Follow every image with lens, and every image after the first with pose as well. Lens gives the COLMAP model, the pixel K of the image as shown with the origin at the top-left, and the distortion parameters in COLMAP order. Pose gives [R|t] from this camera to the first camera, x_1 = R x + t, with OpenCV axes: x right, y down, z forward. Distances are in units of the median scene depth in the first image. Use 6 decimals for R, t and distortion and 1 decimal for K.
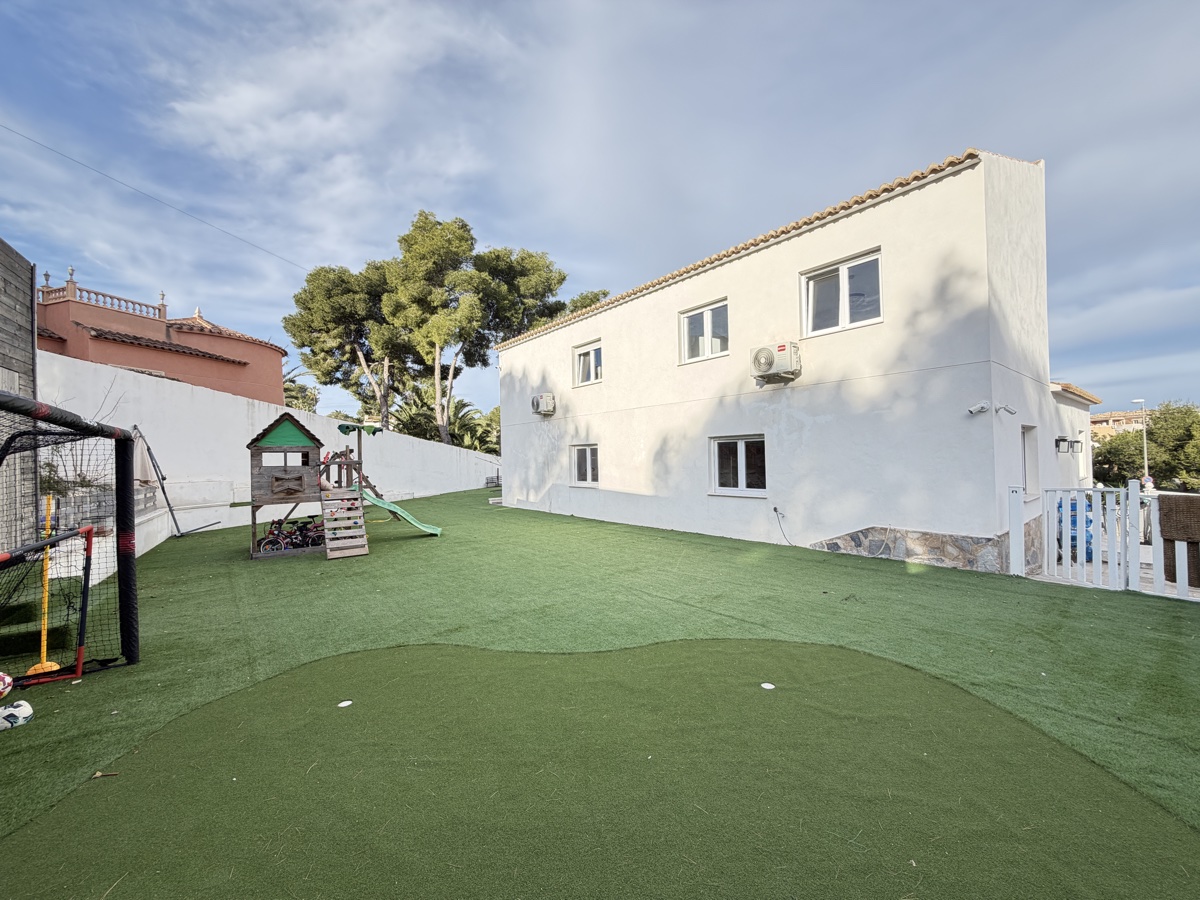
lens RADIAL K [[478.0, 0, 599.0], [0, 478.0, 460.0], [0, 0, 1]] dist [0.001670, -0.000330]
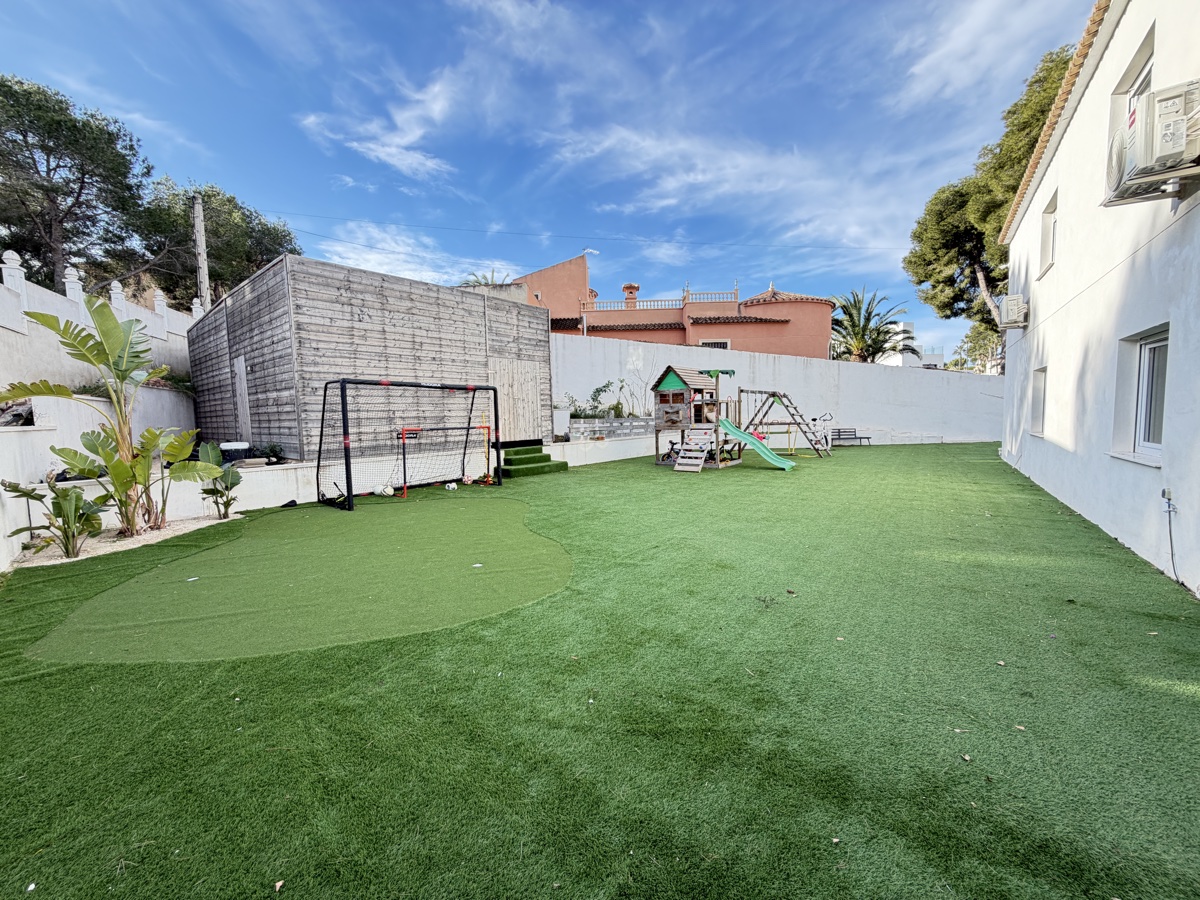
lens RADIAL K [[478.0, 0, 594.5], [0, 478.0, 443.9], [0, 0, 1]] dist [0.001670, -0.000330]
pose [[0.261095, 0.074528, -0.962432, 0.165510], [0.009383, 0.996772, 0.079733, 0.004331], [0.965268, -0.029849, 0.259553, 0.103786]]
